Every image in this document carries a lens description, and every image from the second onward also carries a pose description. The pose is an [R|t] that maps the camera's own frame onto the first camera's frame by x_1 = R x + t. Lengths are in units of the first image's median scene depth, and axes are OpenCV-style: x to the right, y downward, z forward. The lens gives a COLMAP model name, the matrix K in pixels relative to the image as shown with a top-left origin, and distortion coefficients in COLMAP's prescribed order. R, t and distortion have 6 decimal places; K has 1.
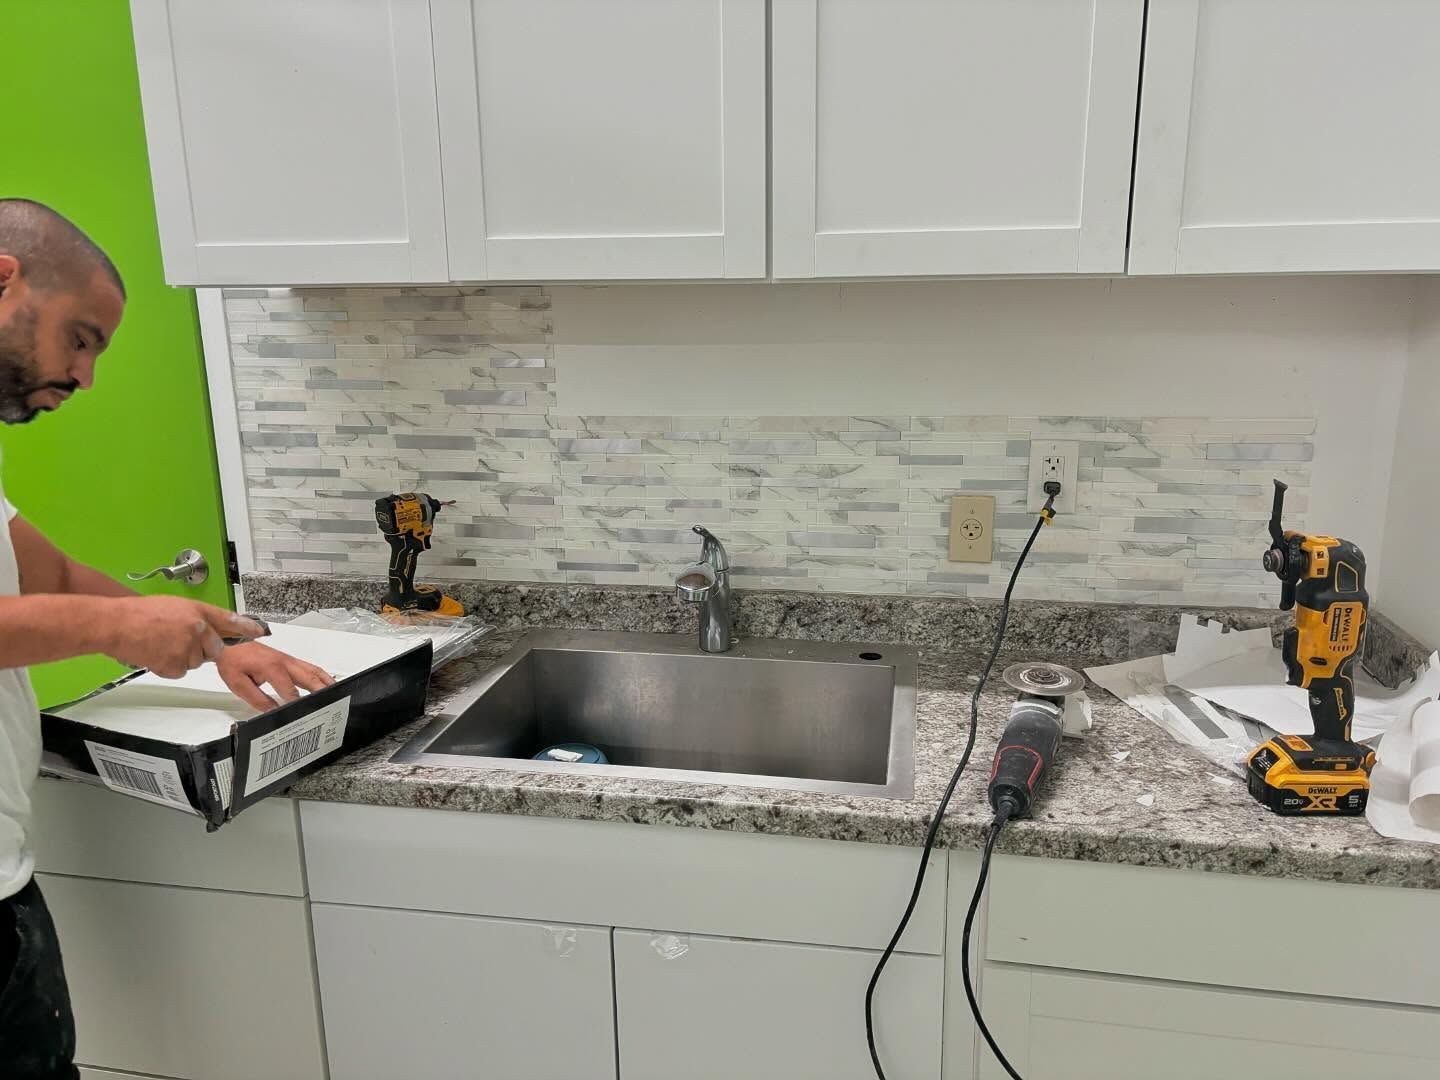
lens RADIAL K [[1088.6, 0, 719.7], [0, 1088.6, 546.9], [0, 0, 1]] dist [0.038677, -0.005186]
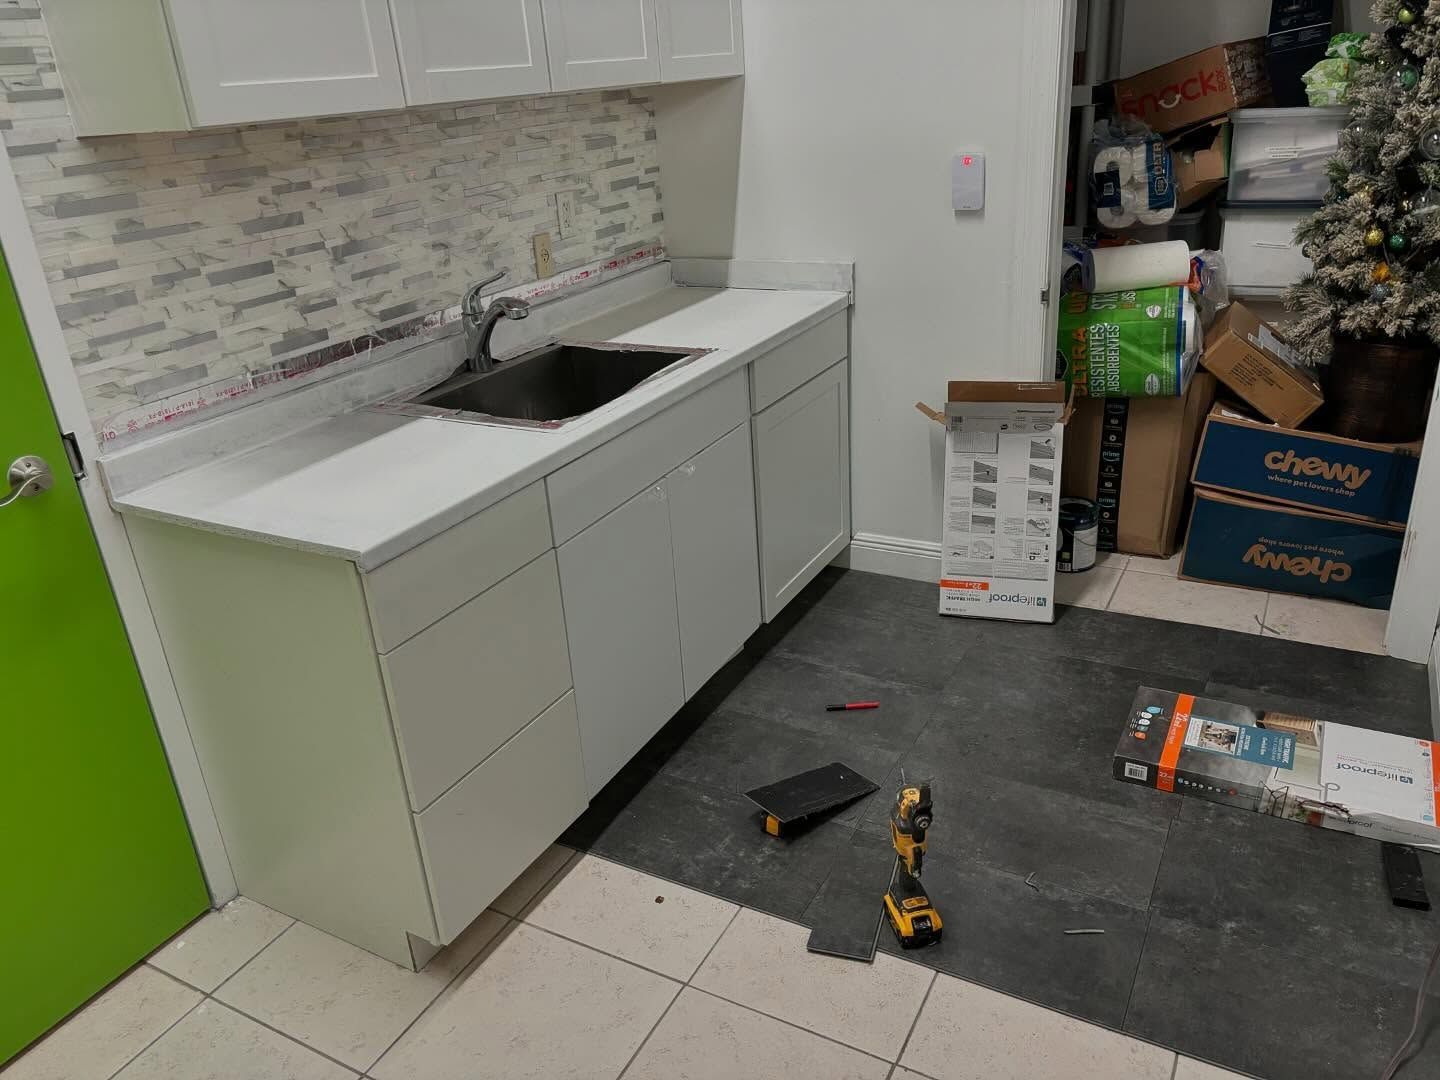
lens RADIAL K [[1088.6, 0, 718.6], [0, 1088.6, 537.9], [0, 0, 1]] dist [0.038677, -0.005186]
pose [[0.314568, -0.387035, 0.866748, -1.184968], [0.310349, 0.904854, 0.291416, -0.027631], [-0.897068, 0.177324, 0.404754, 0.165212]]
